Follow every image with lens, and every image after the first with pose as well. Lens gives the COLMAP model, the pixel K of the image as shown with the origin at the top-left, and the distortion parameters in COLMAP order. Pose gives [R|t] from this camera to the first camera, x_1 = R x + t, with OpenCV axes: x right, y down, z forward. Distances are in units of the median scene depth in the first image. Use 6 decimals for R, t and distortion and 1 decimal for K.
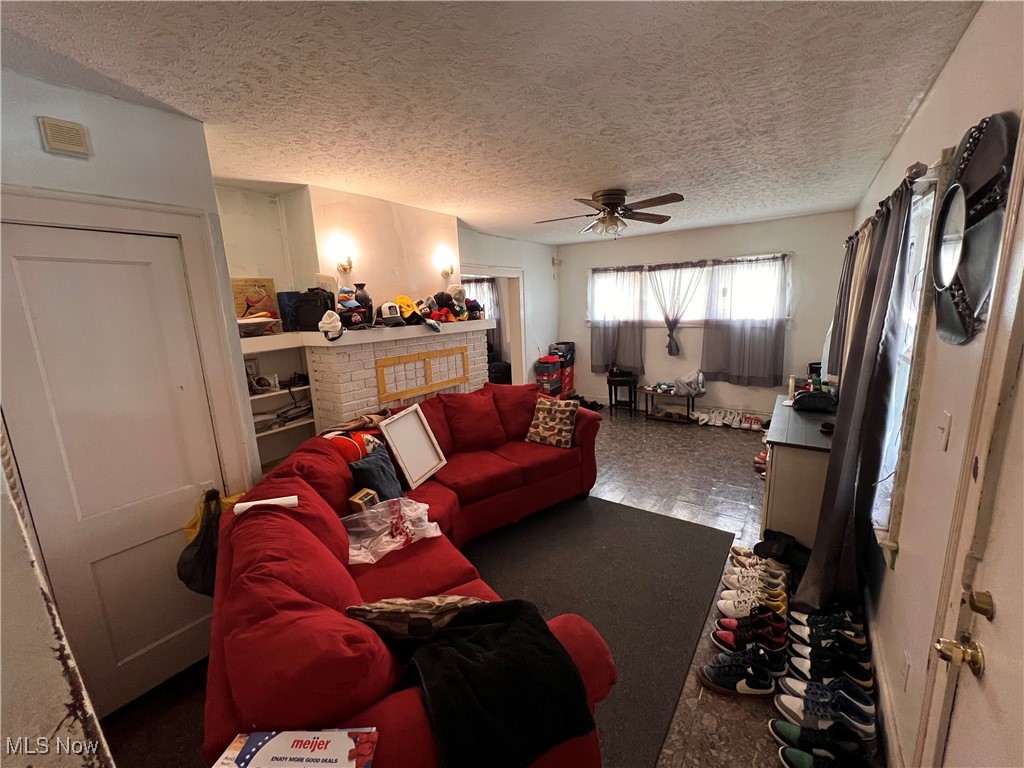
lens RADIAL K [[408.8, 0, 510.2], [0, 408.8, 383.0], [0, 0, 1]] dist [-0.002745, 0.000861]
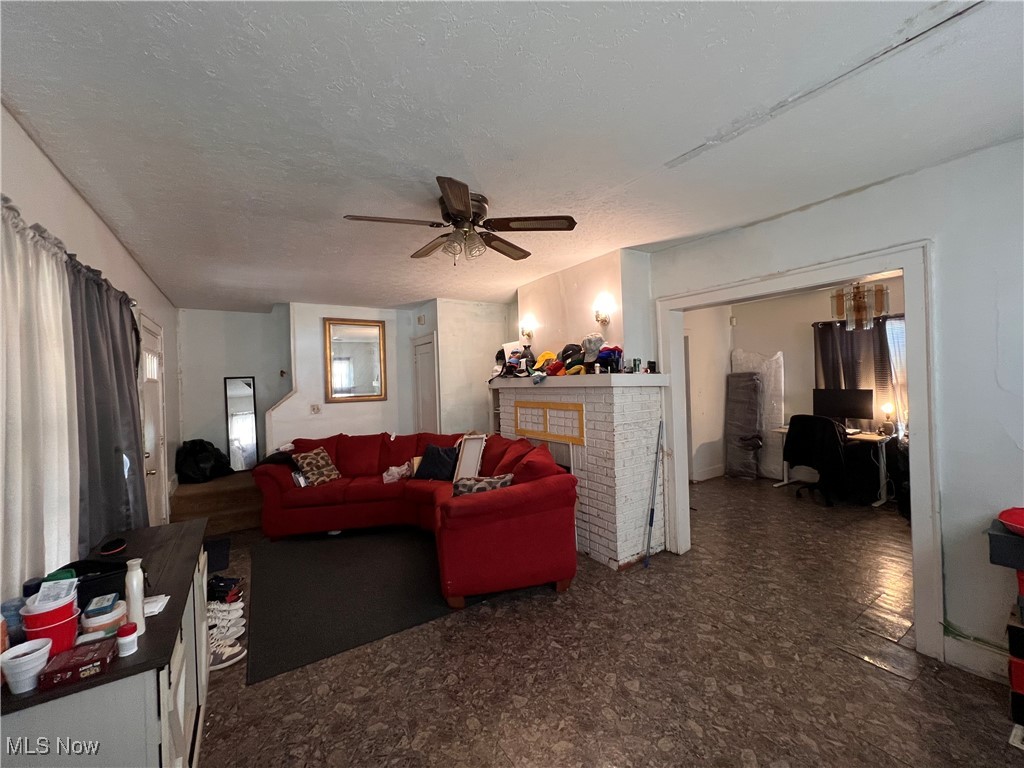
lens RADIAL K [[408.8, 0, 513.6], [0, 408.8, 382.0], [0, 0, 1]] dist [-0.002745, 0.000861]
pose [[-0.364248, 0.060665, -0.929324, 0.807911], [-0.128921, 0.984984, 0.114830, -0.235522], [0.922335, 0.161636, -0.350958, 1.265565]]
